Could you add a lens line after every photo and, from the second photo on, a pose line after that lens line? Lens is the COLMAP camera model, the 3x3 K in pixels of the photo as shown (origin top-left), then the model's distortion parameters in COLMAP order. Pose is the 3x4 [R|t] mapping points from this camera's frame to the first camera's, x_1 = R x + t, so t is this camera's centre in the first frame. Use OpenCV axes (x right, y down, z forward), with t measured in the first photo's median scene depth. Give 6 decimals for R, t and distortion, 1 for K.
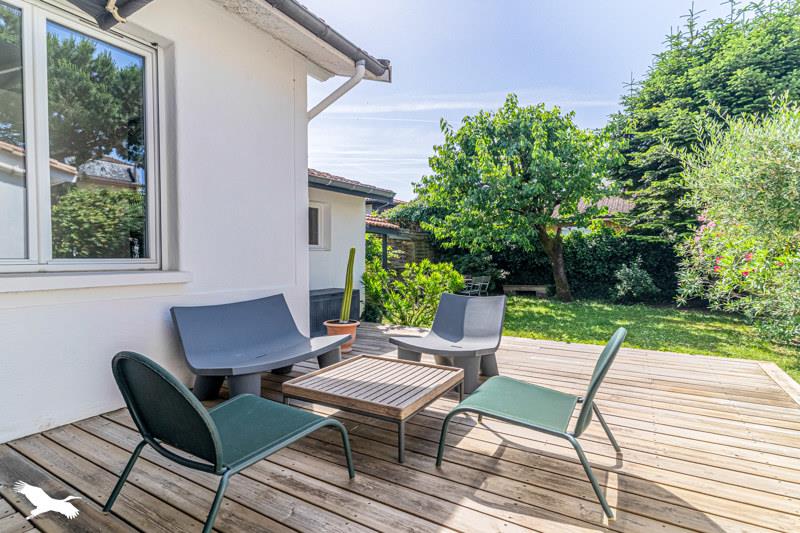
lens RADIAL K [[390.3, 0, 391.9], [0, 390.3, 274.9], [0, 0, 1]] dist [0.000258, 0.000187]
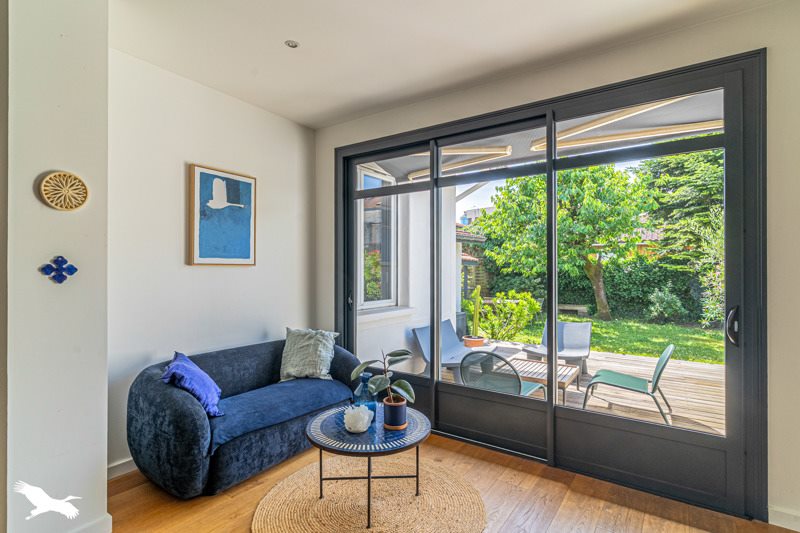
lens RADIAL K [[410.0, 0, 406.8], [0, 410.0, 265.8], [0, 0, 1]] dist [0.000160, 0.000164]
pose [[0.999851, 0.017168, 0.001762, -0.158115], [-0.017075, 0.998900, -0.043682, -0.031528], [-0.002510, 0.043645, 0.999044, -0.227796]]
